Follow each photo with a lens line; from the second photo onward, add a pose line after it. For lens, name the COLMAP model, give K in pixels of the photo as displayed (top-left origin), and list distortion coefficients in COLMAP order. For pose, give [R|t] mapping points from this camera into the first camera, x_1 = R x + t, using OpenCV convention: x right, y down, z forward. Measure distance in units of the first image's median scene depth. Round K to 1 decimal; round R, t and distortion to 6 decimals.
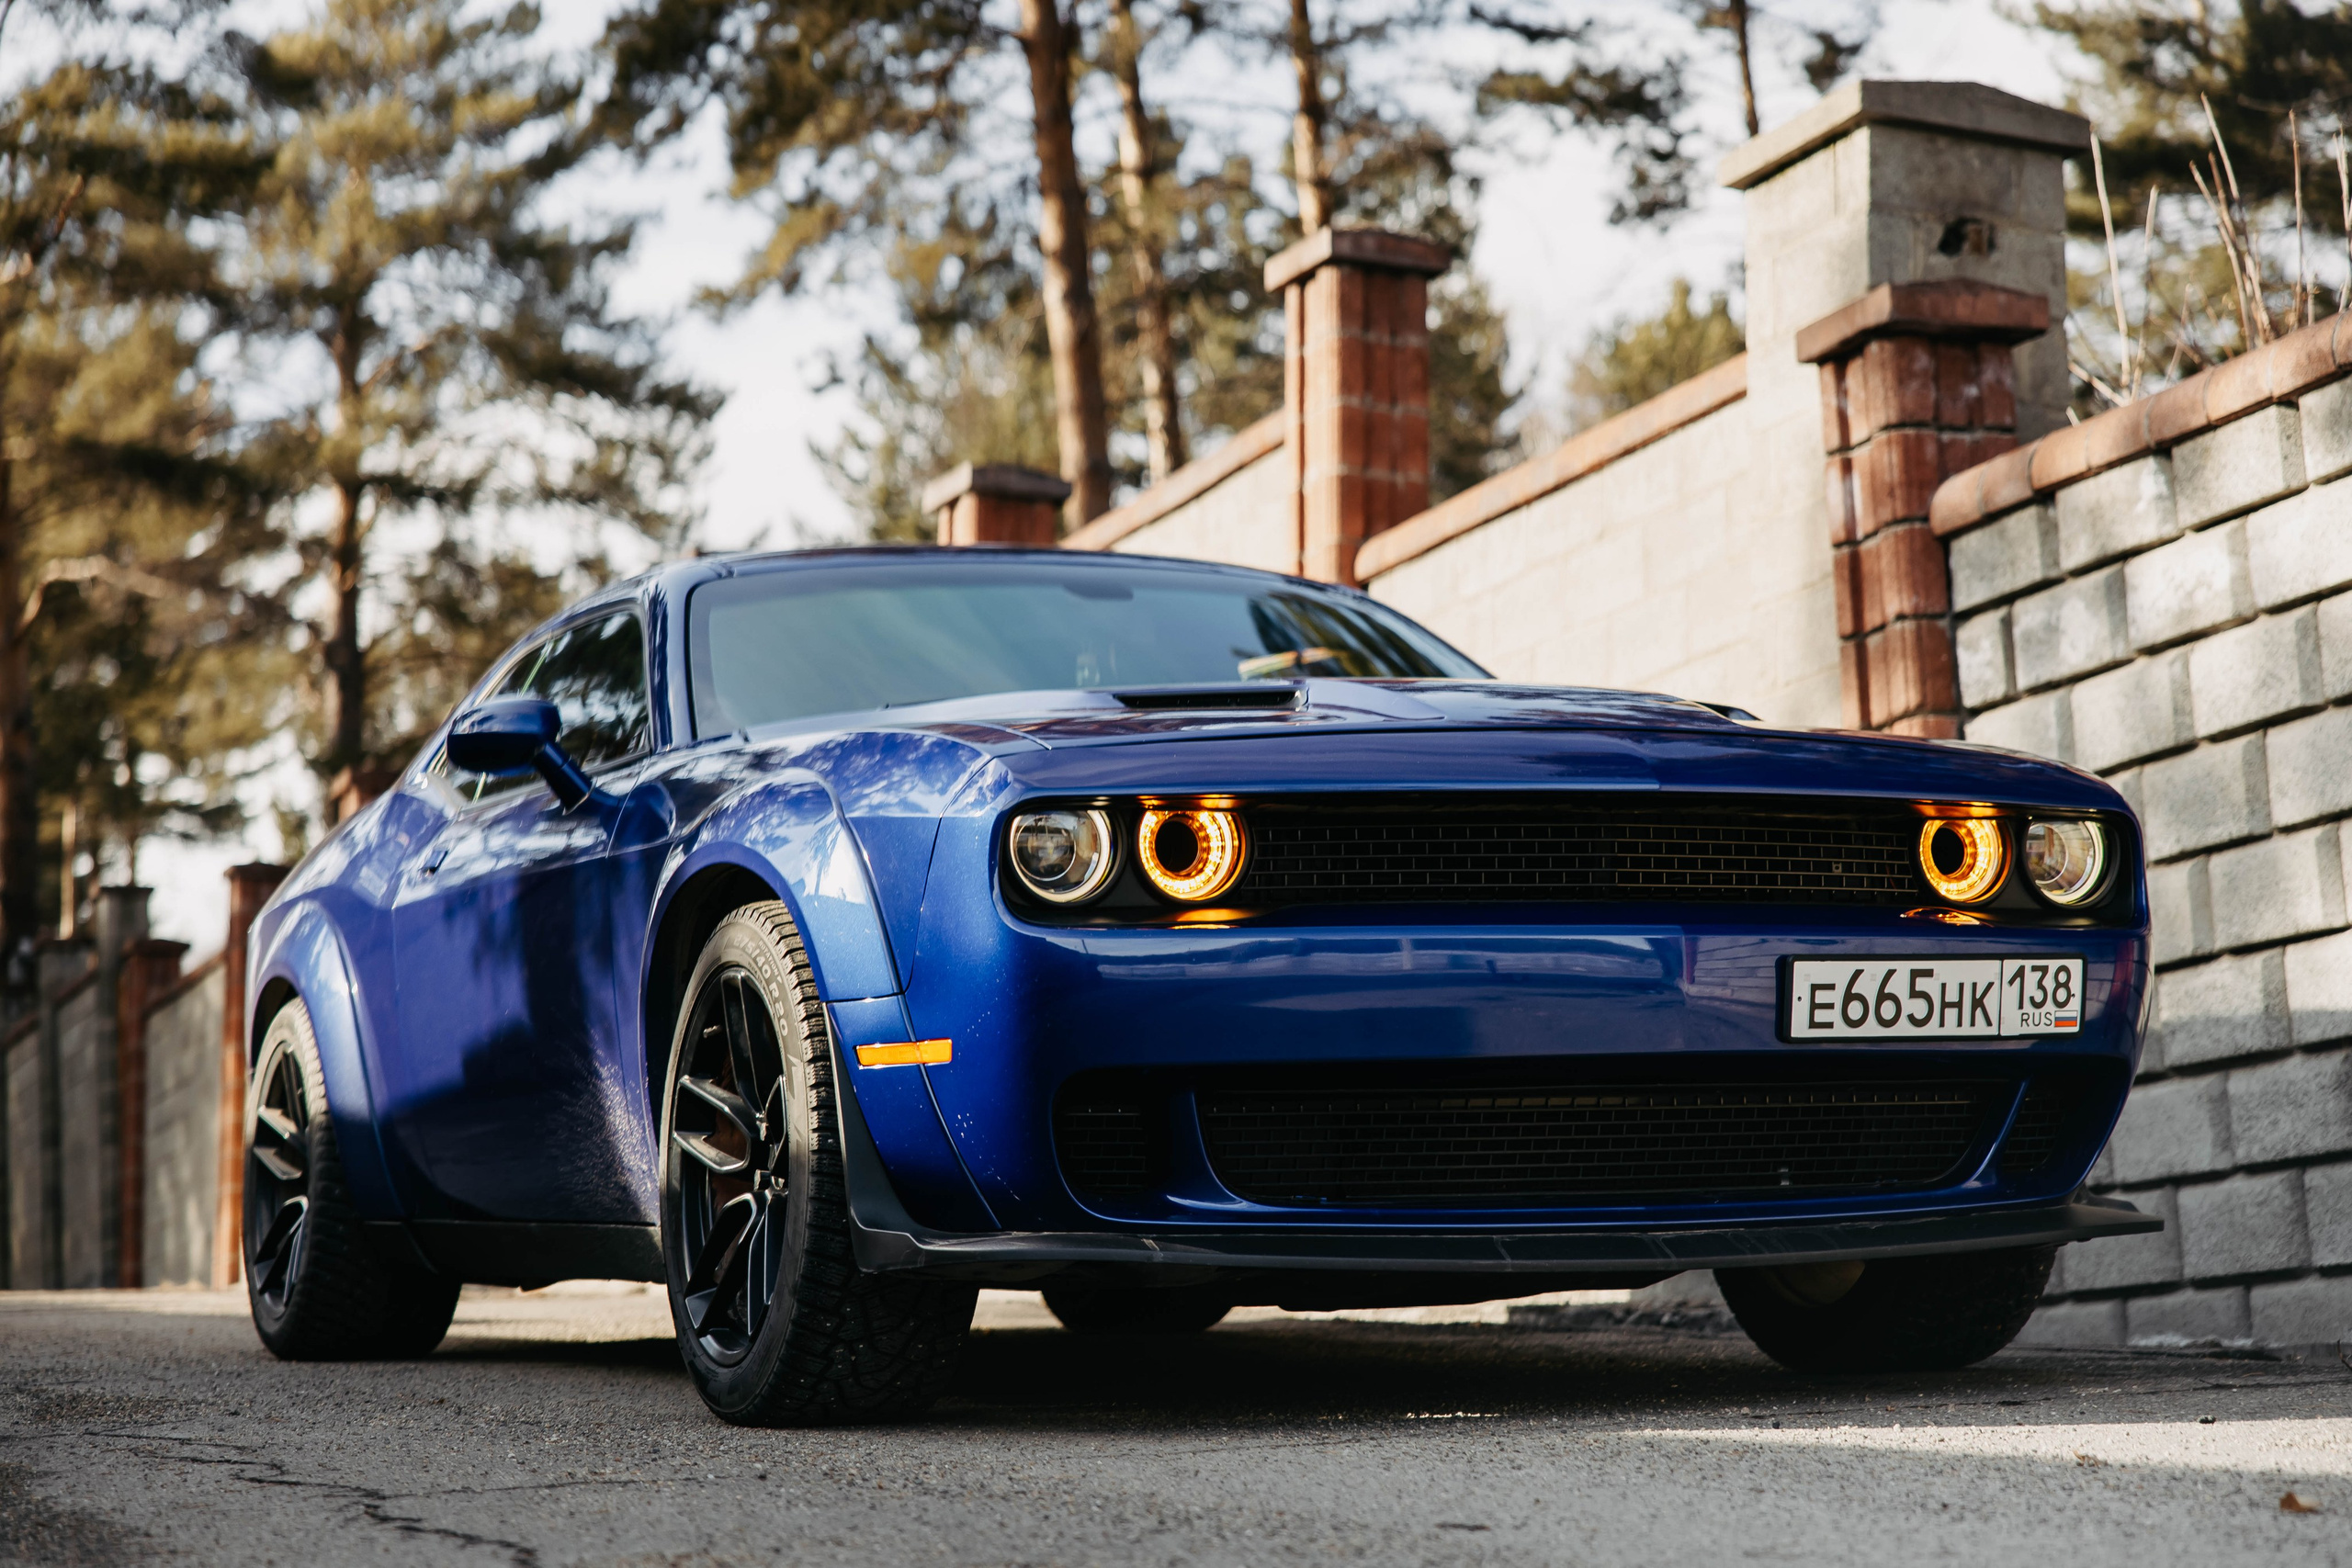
lens RADIAL K [[4530.0, 0, 1249.1], [0, 4530.0, 944.6], [0, 0, 1]] dist [0.061365, 0.230747]
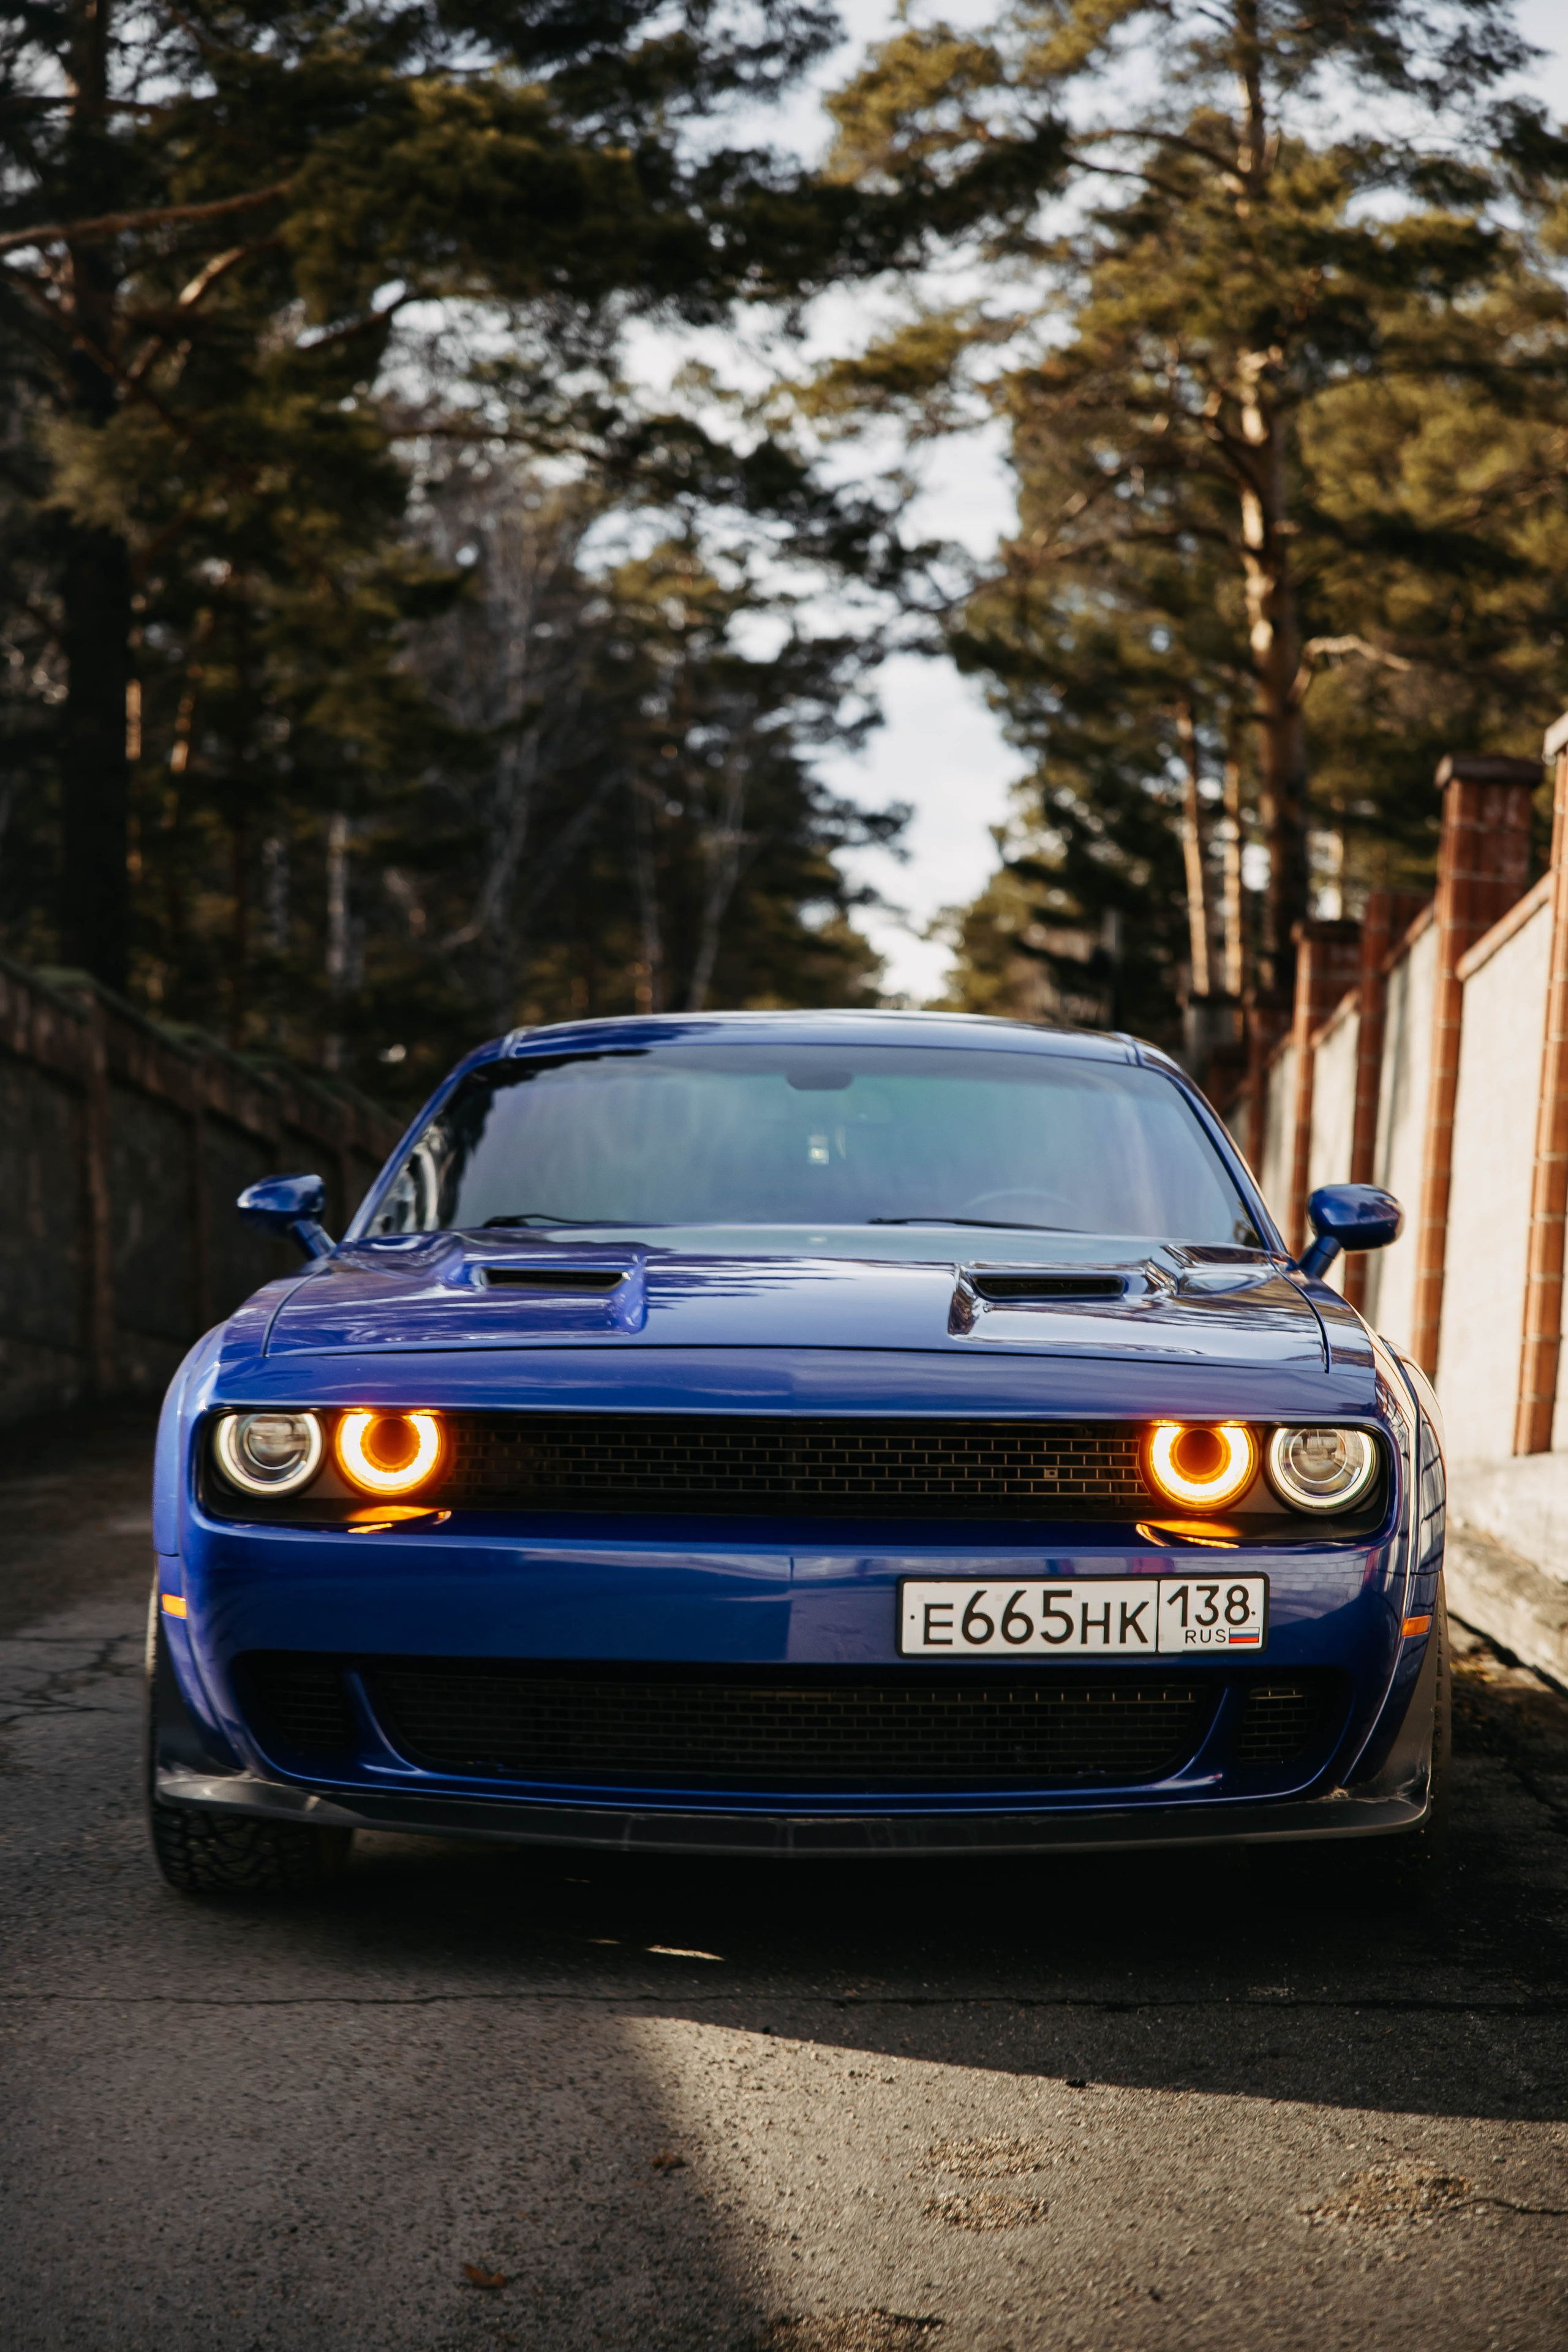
lens RADIAL K [[4530.5, 0, 832.2], [0, 4530.5, 1317.0], [0, 0, 1]] dist [0.061365, 0.230747]
pose [[0.907412, 0.051137, -0.417120, 0.384555], [-0.014386, 0.995767, 0.090780, -0.109218], [0.419997, -0.076375, 0.904306, 0.023732]]
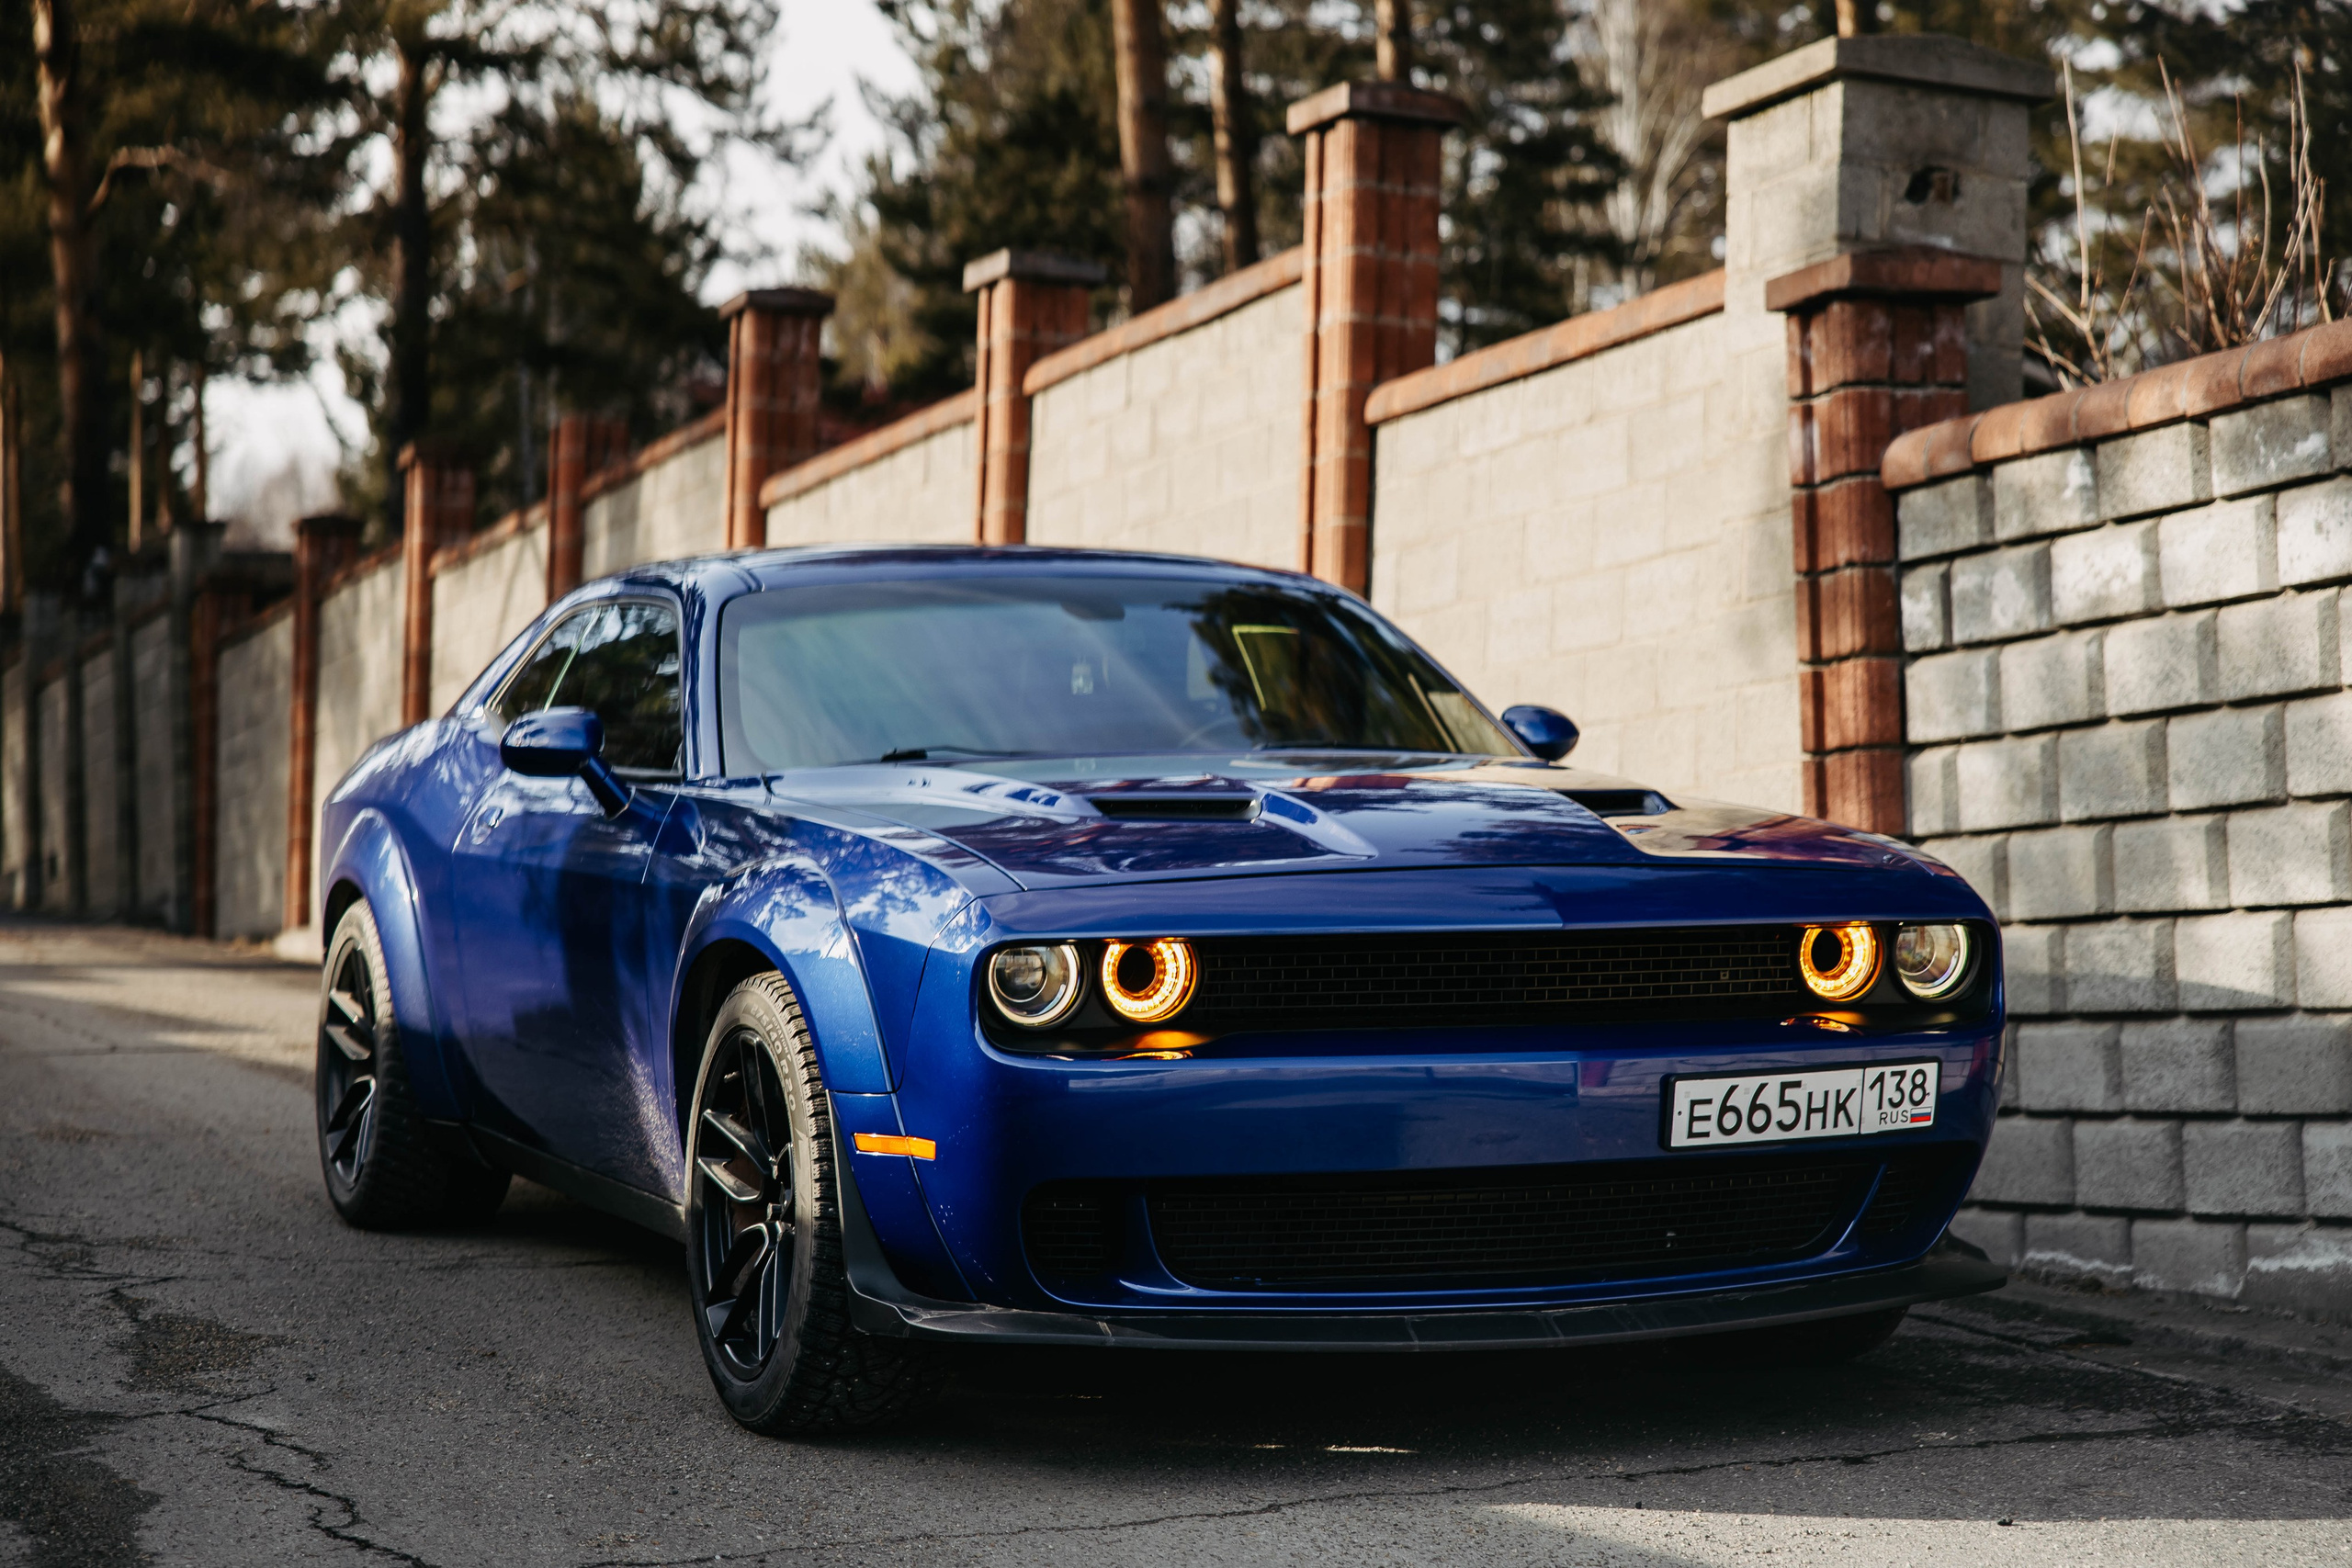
lens RADIAL K [[4530.0, 0, 1249.1], [0, 4530.0, 944.6], [0, 0, 1]] dist [0.061365, 0.230747]
pose [[0.999641, 0.023685, -0.012521, 0.018573], [-0.022219, 0.994065, 0.106495, -0.105336], [0.014969, -0.106179, 0.994234, -0.092584]]
